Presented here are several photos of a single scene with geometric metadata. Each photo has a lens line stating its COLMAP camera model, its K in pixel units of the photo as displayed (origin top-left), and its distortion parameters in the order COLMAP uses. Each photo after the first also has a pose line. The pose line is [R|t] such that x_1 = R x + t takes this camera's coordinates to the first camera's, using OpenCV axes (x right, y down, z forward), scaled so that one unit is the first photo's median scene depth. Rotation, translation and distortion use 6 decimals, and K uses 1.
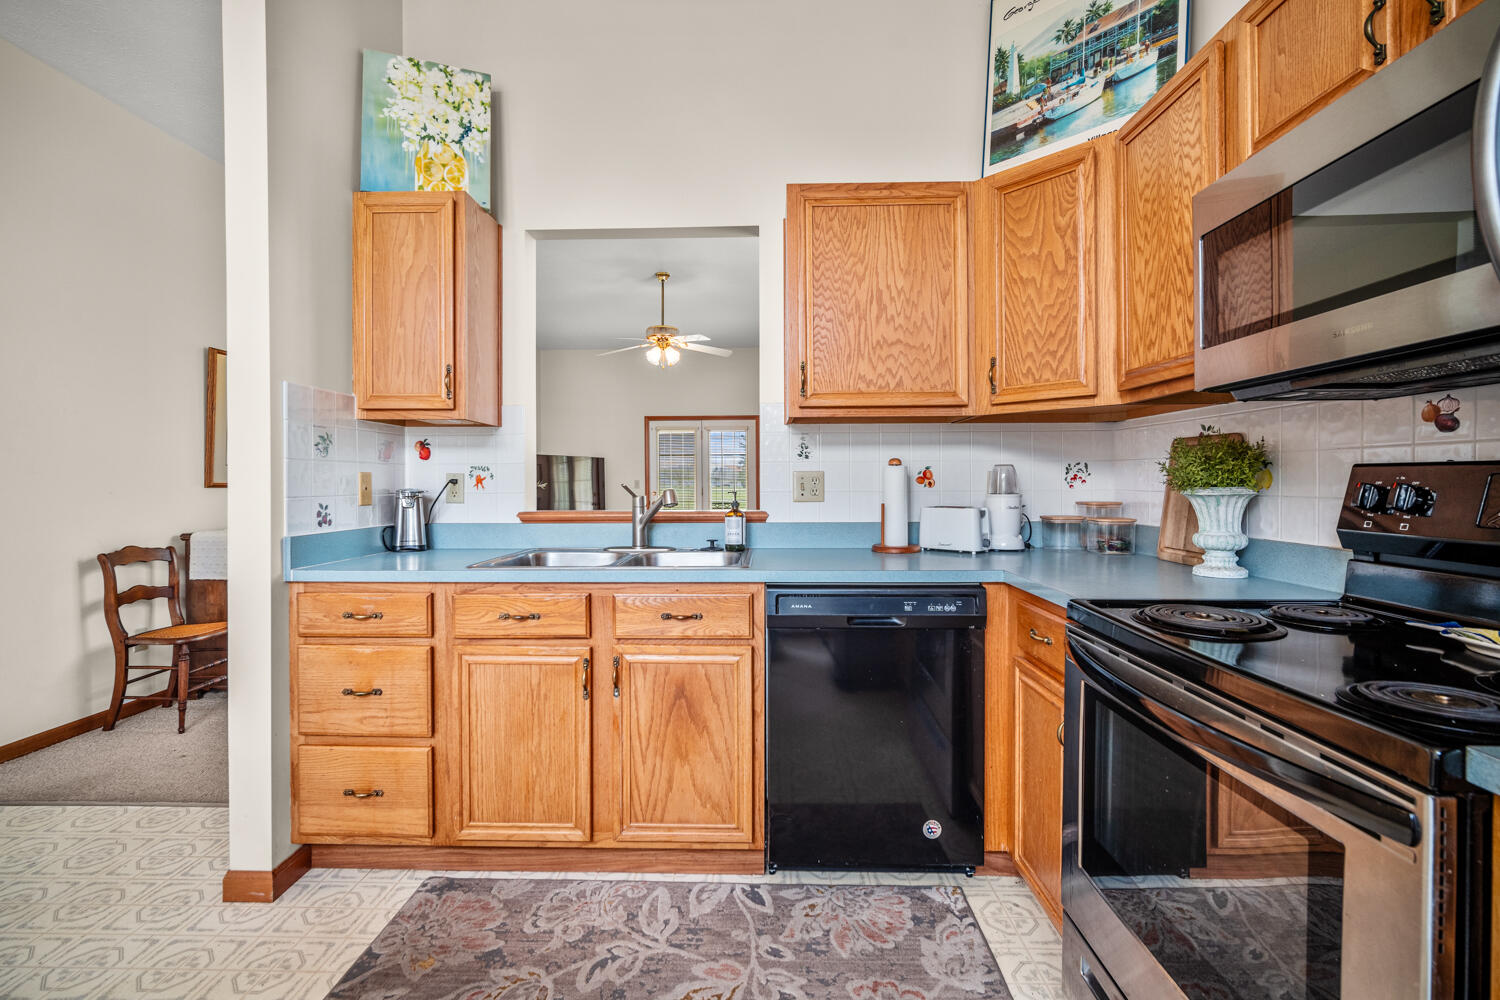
lens RADIAL K [[653.7, 0, 749.2], [0, 653.7, 486.6], [0, 0, 1]] dist [-0.008451, 0.000316]
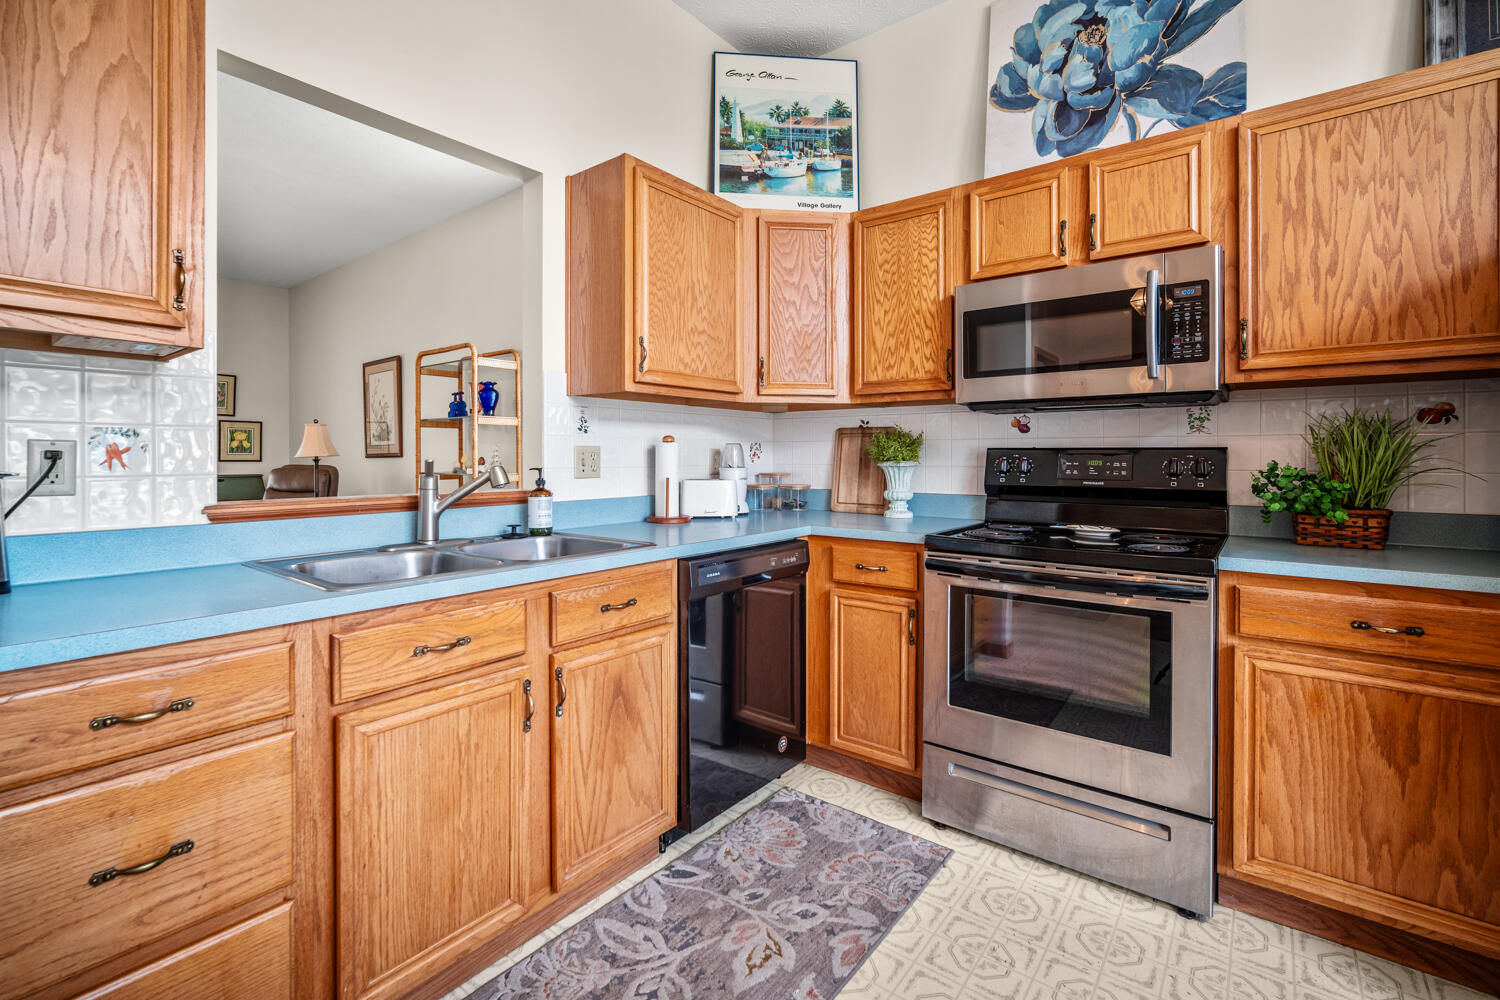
lens RADIAL K [[667.7, 0, 746.0], [0, 667.7, 454.3], [0, 0, 1]] dist [-0.007458, 0.001049]
pose [[0.599846, 0.005029, 0.800100, -0.734619], [0.004310, 0.999945, -0.009516, -0.001302], [-0.800104, 0.009156, 0.599791, 0.299146]]
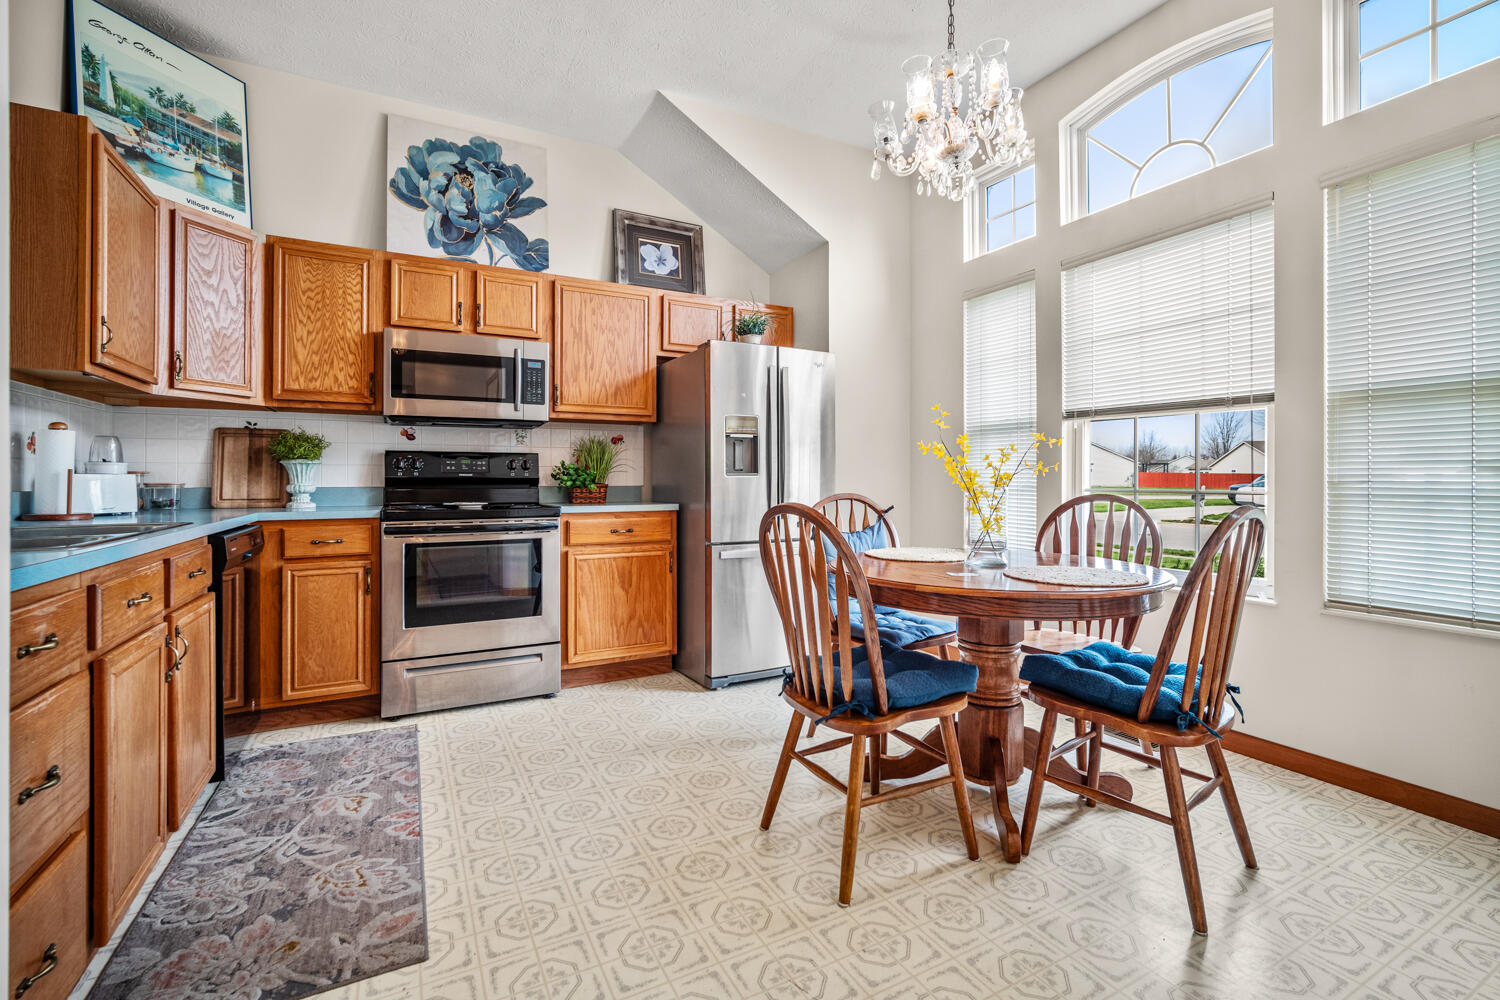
lens RADIAL K [[657.0, 0, 747.6], [0, 657.0, 476.3], [0, 0, 1]] dist [-0.006959, 0.000173]
pose [[-0.489361, 0.006932, 0.872054, -1.380929], [0.009877, 0.999948, -0.002406, 0.060242], [-0.872025, 0.007436, -0.489404, 0.745240]]
